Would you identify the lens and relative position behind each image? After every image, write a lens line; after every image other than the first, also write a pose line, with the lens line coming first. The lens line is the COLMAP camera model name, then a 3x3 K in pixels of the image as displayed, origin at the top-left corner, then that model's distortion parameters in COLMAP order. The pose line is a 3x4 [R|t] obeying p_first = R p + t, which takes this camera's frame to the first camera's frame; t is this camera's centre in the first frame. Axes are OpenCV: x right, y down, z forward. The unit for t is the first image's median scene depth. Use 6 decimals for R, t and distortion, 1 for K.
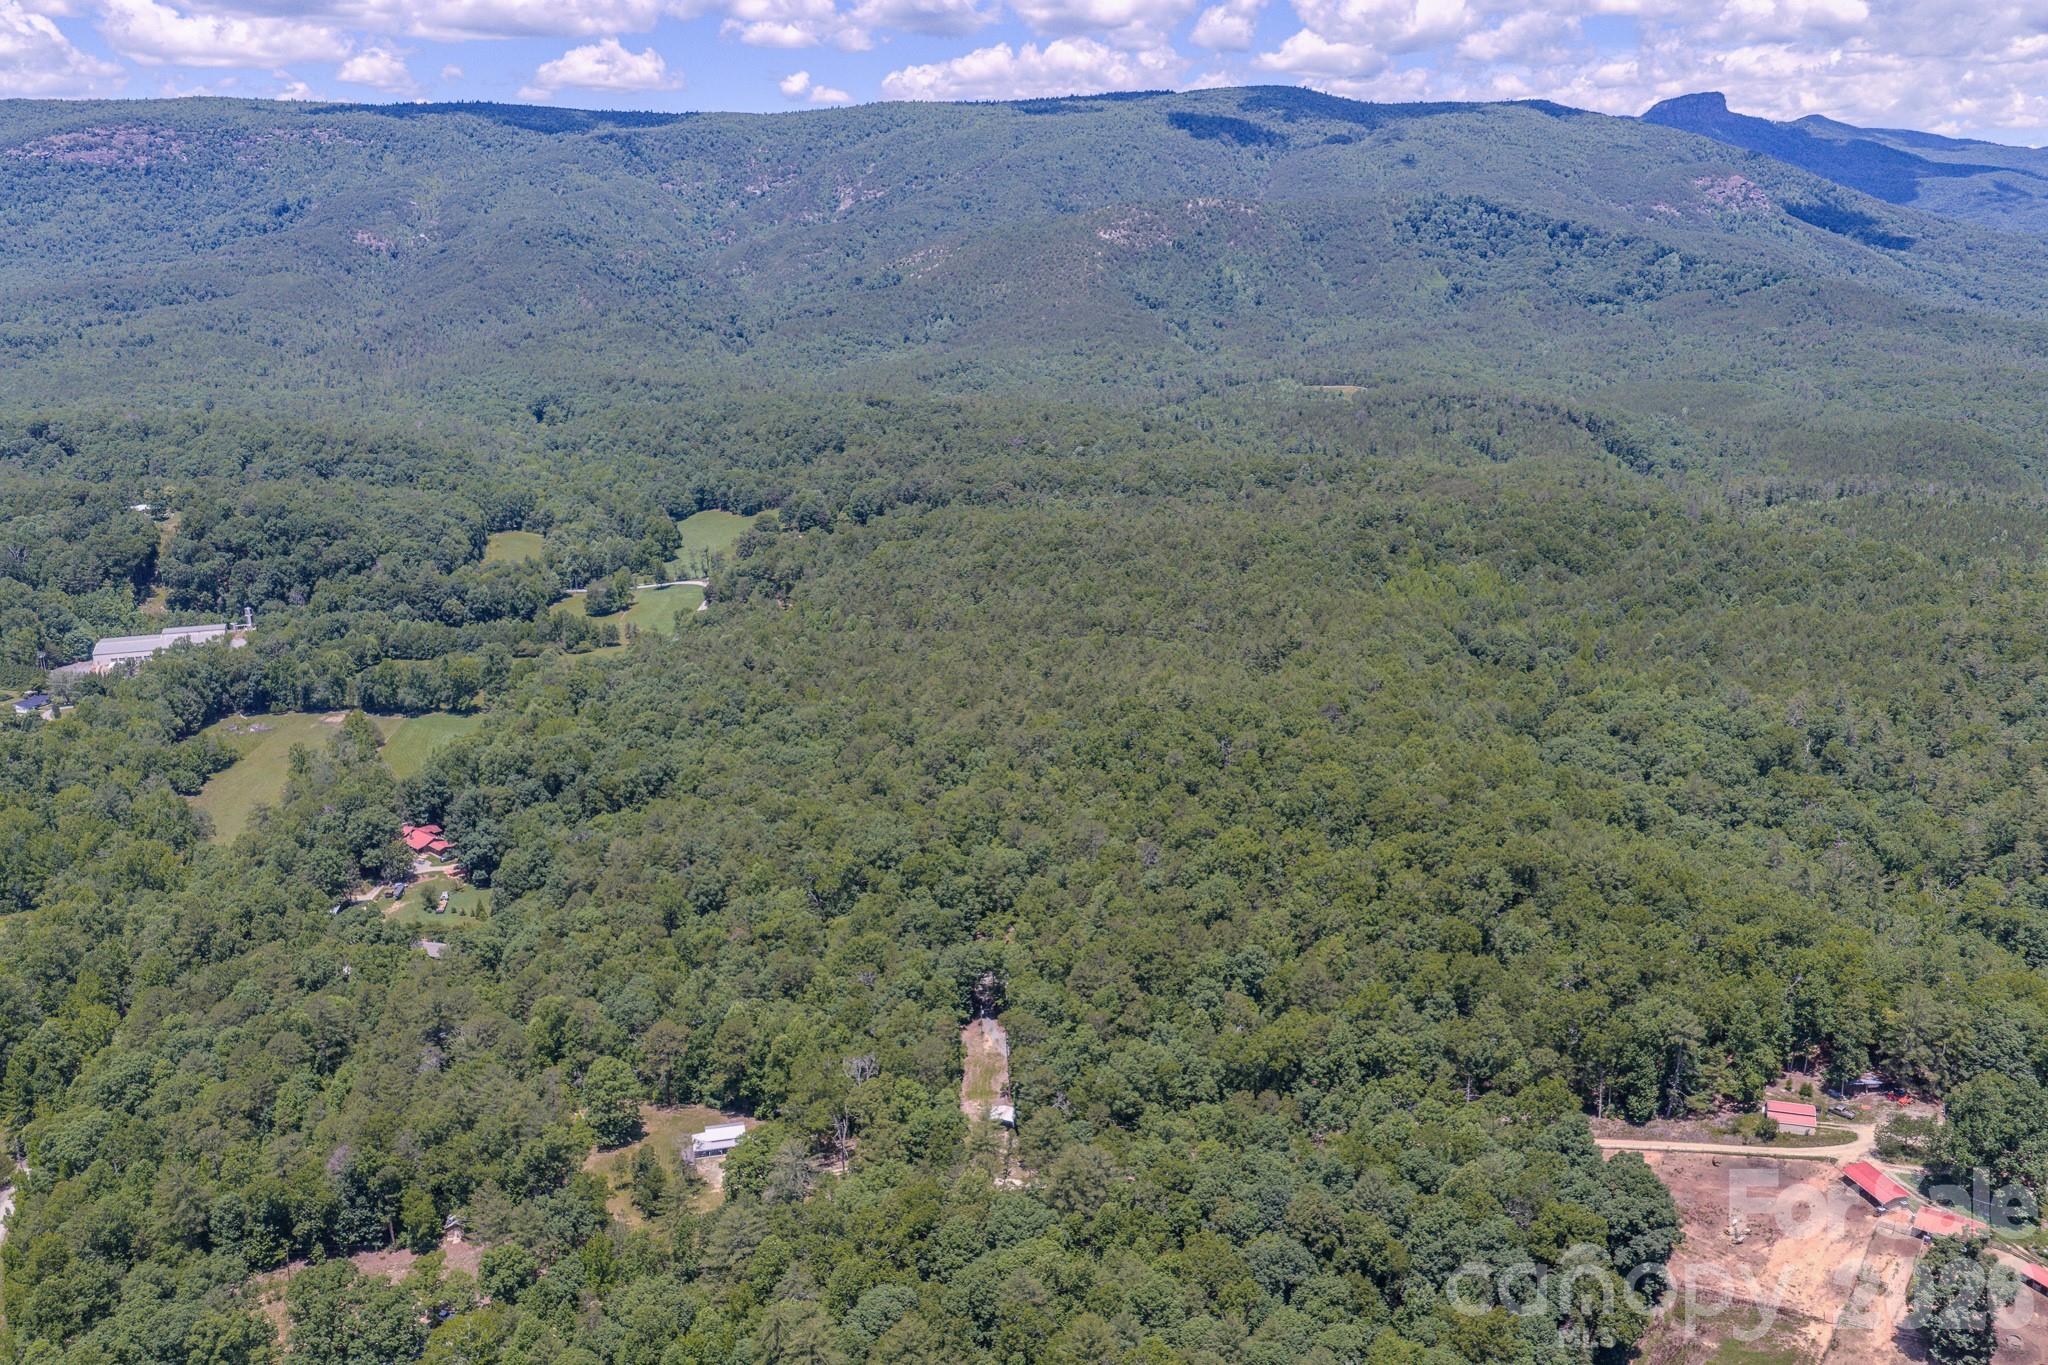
lens RADIAL K [[1730.5, 0, 1019.5], [0, 1730.5, 662.0], [0, 0, 1]] dist [0.012362, -0.004850]
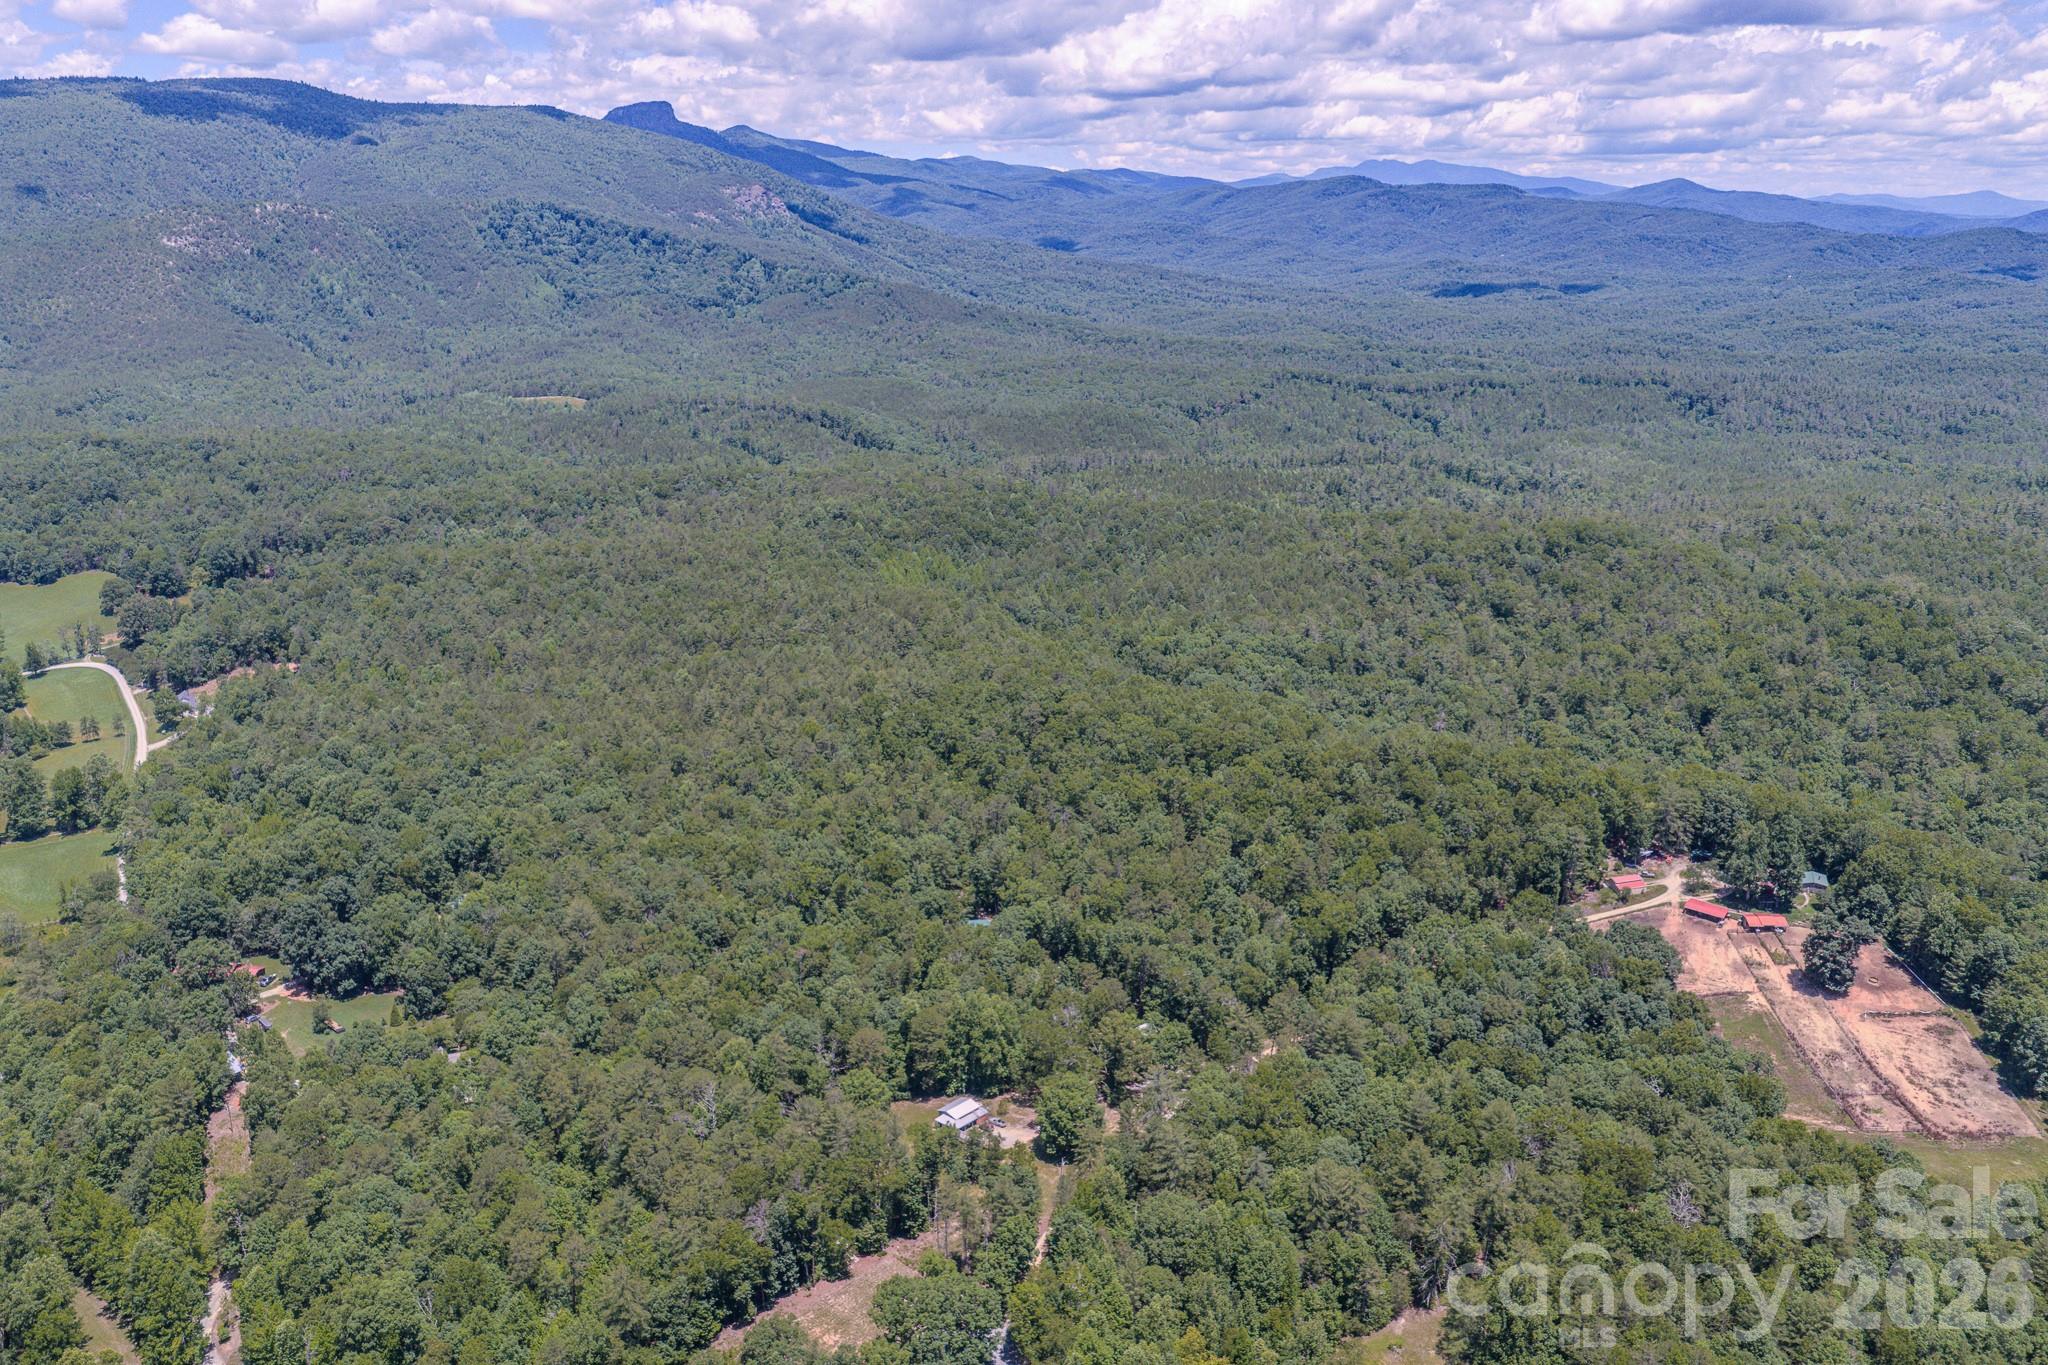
lens RADIAL K [[1730.5, 0, 1019.5], [0, 1730.5, 662.0], [0, 0, 1]] dist [0.012362, -0.004850]
pose [[0.824732, -0.136471, 0.548810, -0.110991], [0.135252, 0.989882, 0.042900, -0.008305], [-0.549112, 0.038846, 0.834845, 0.007415]]
